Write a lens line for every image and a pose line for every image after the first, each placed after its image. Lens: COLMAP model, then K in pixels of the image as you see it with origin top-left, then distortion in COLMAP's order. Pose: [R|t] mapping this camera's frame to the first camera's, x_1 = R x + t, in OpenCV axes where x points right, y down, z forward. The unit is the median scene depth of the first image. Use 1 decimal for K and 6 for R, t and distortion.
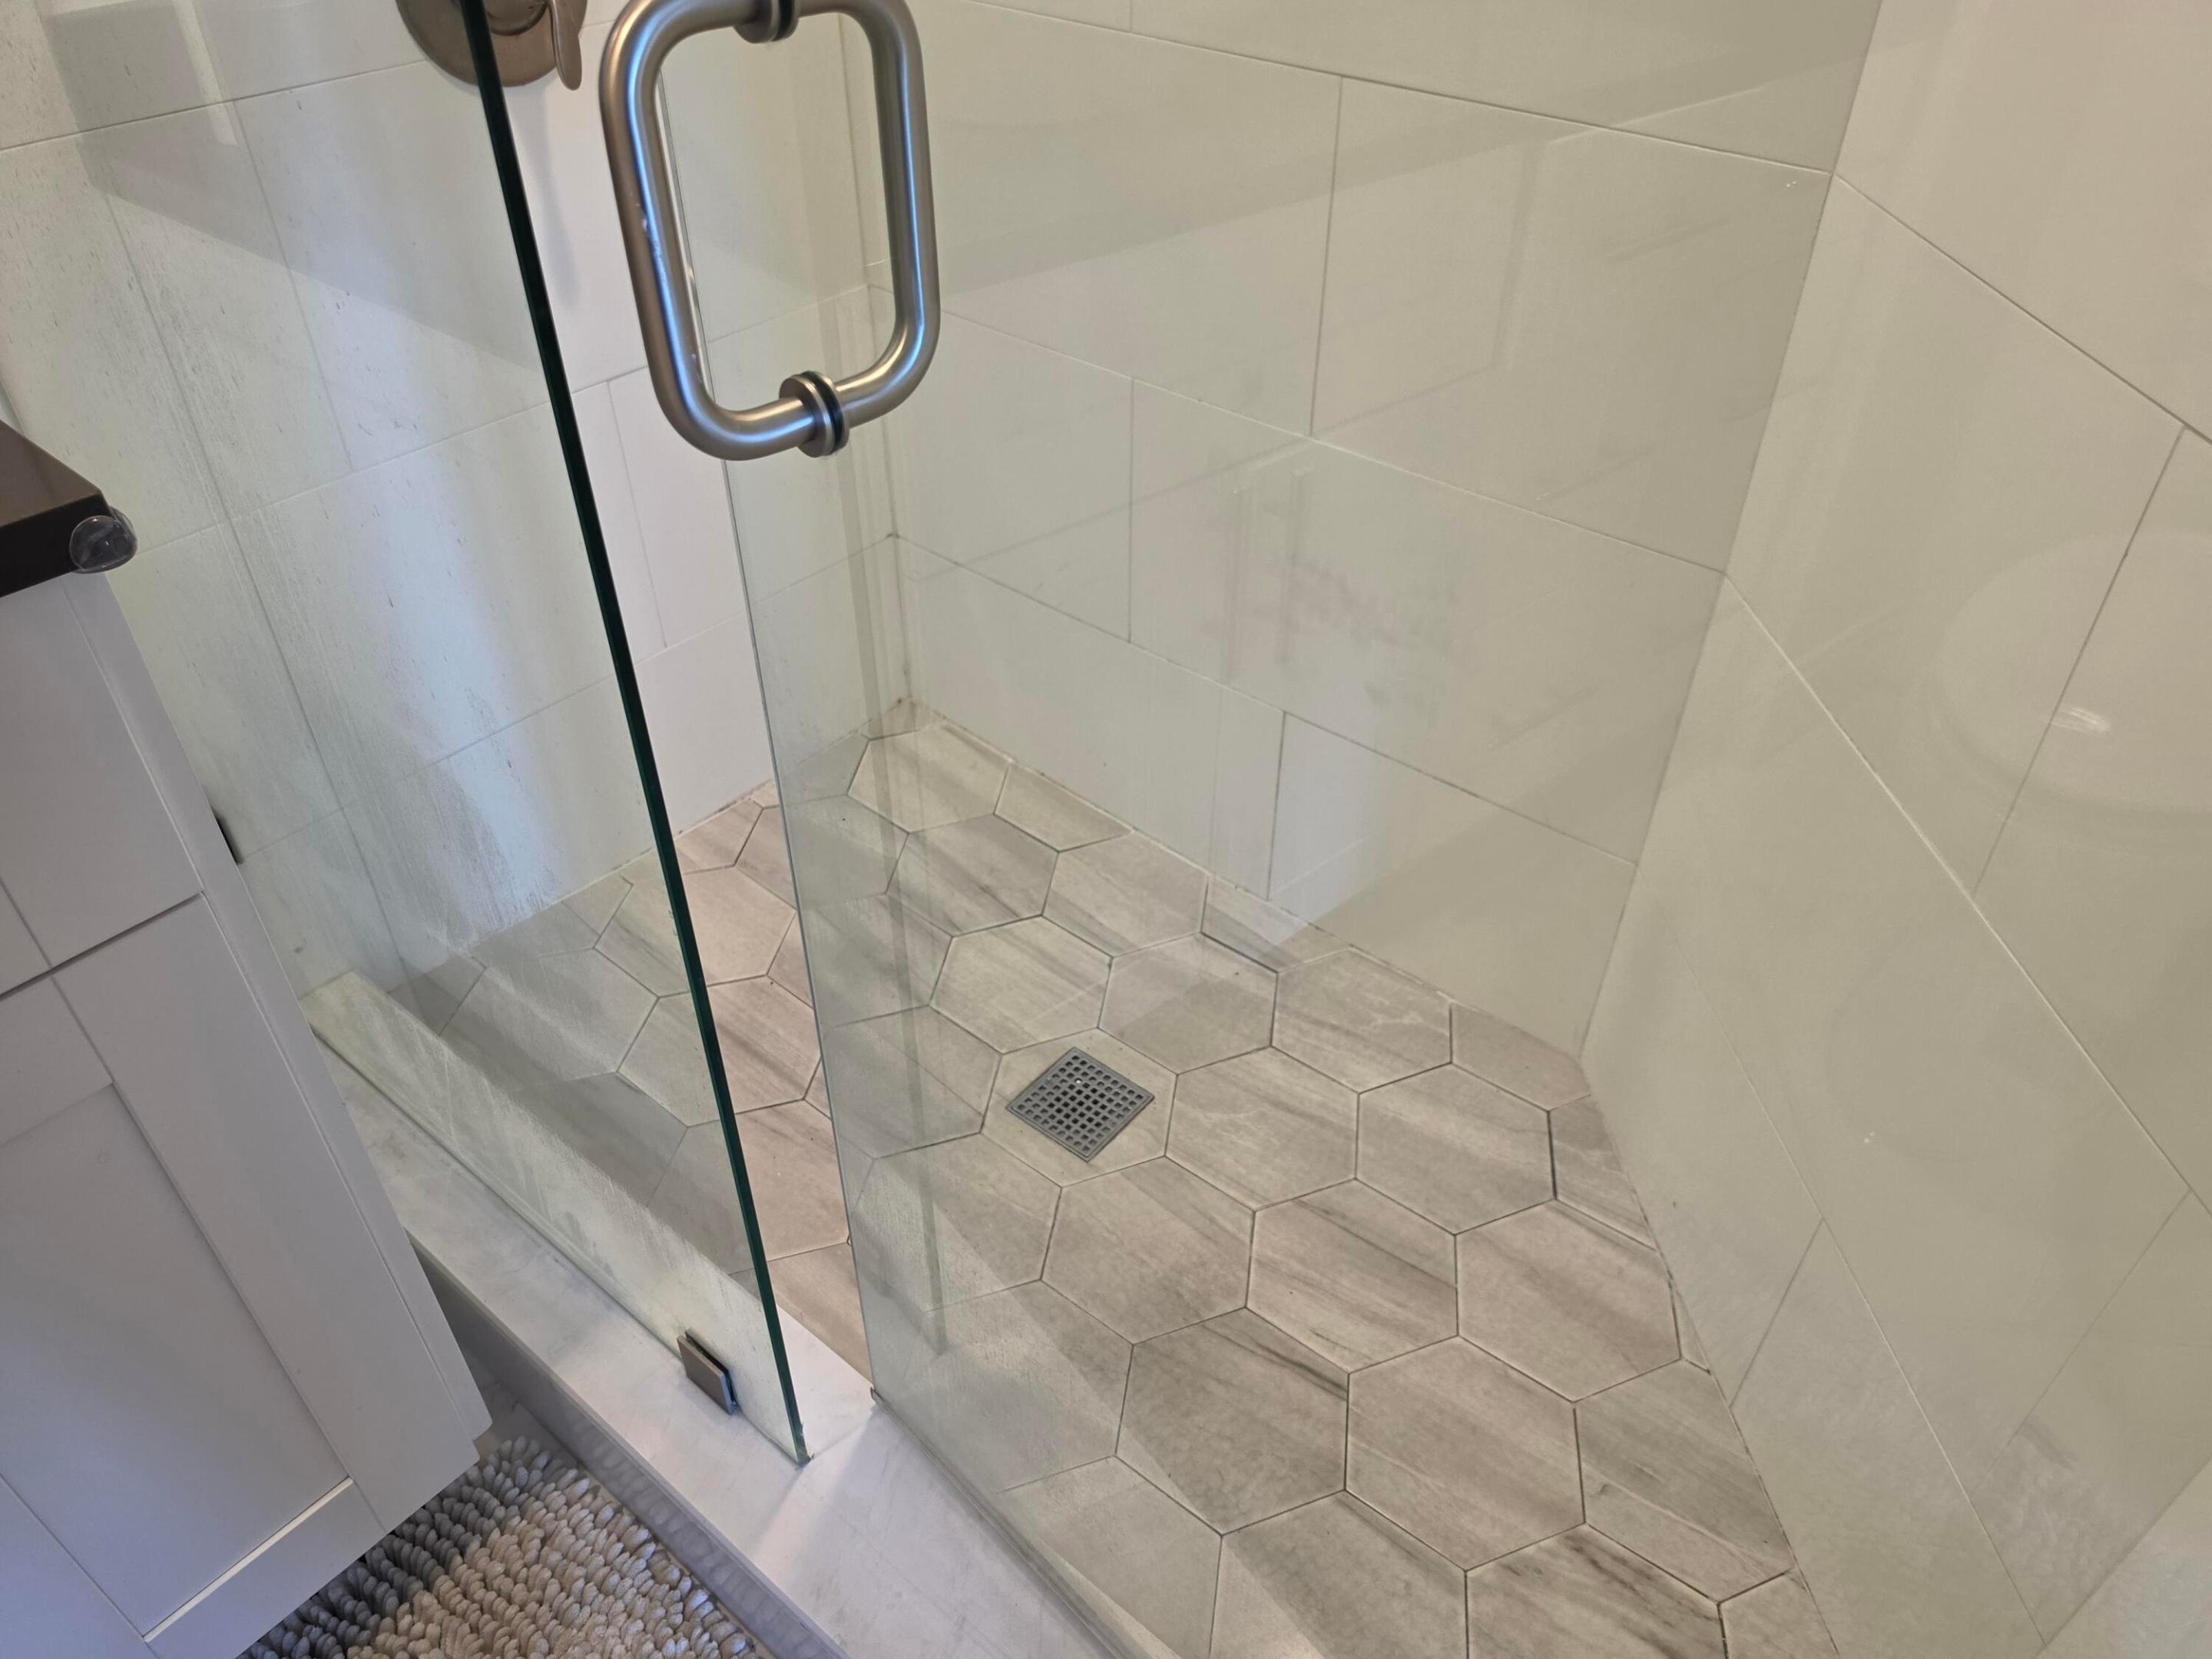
lens RADIAL K [[1543.6, 0, 1114.6], [0, 1543.6, 834.8], [0, 0, 1]] dist [0.031331, -0.000163]
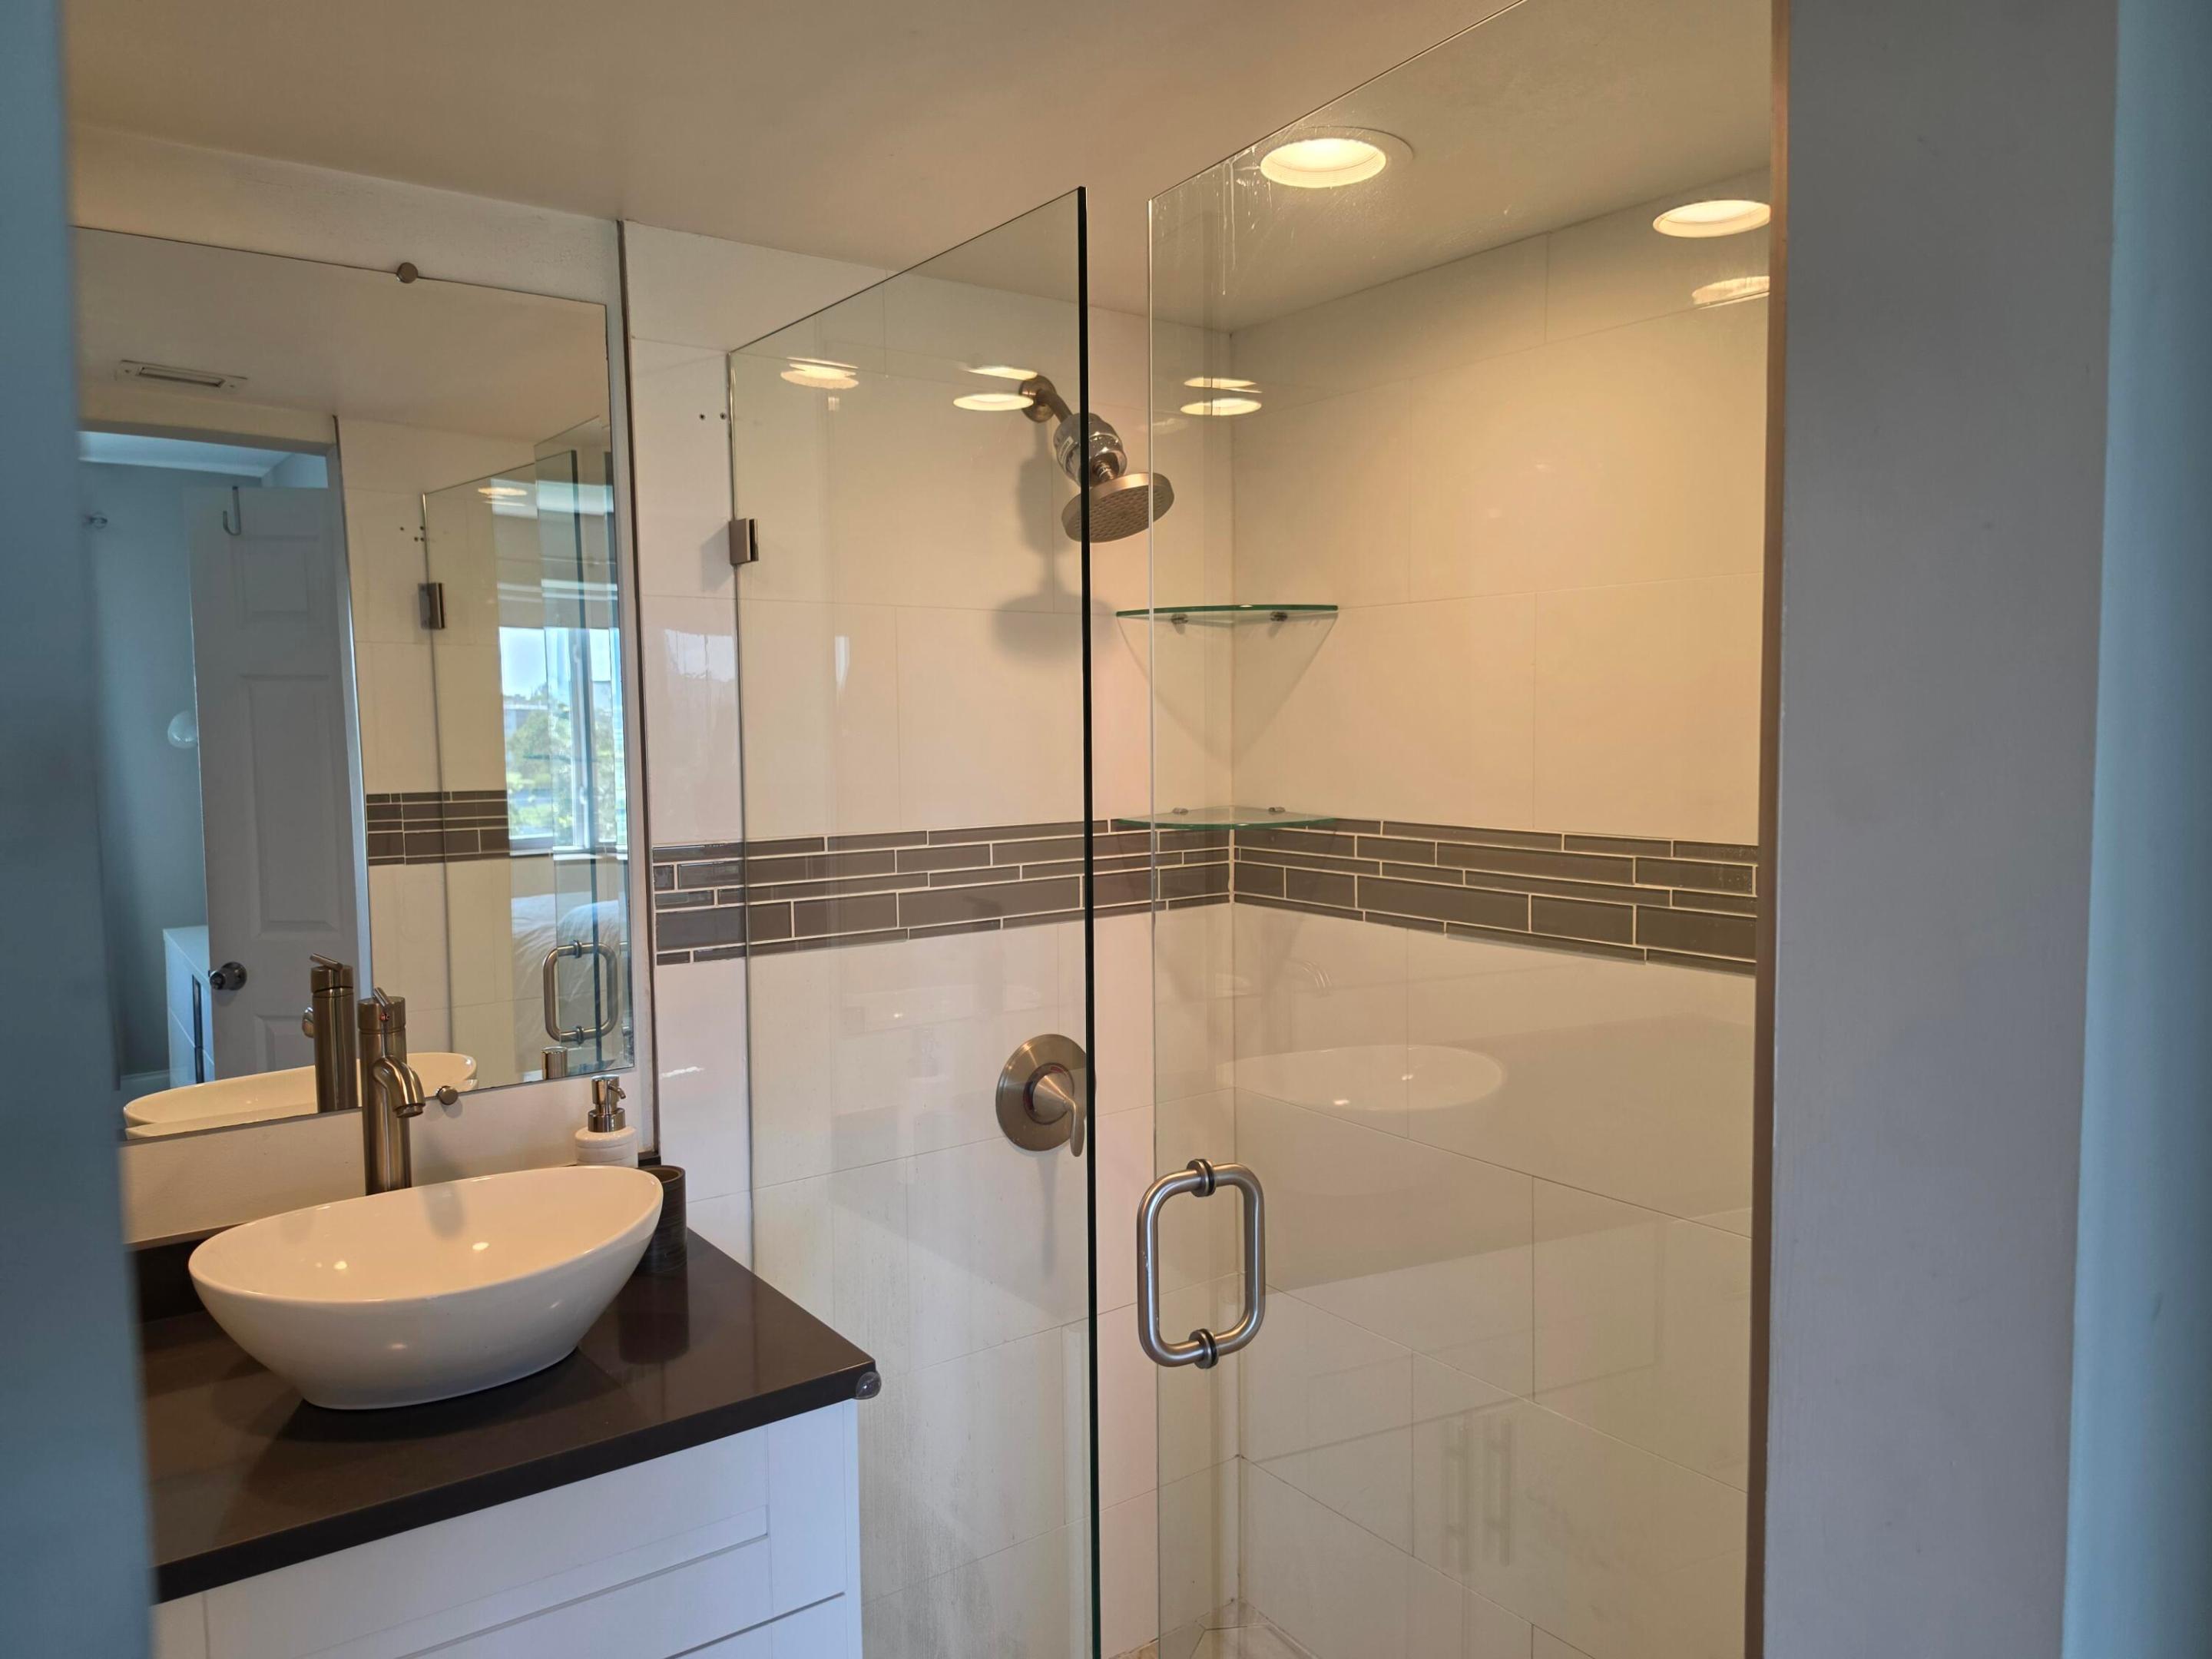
lens RADIAL K [[1543.6, 0, 1117.5], [0, 1543.6, 830.2], [0, 0, 1]] dist [0.031331, -0.000163]
pose [[0.972735, 0.001258, -0.231917, 0.185812], [-0.131229, 0.827491, -0.545928, 0.320614], [0.191223, 0.561477, 0.805095, -1.150943]]
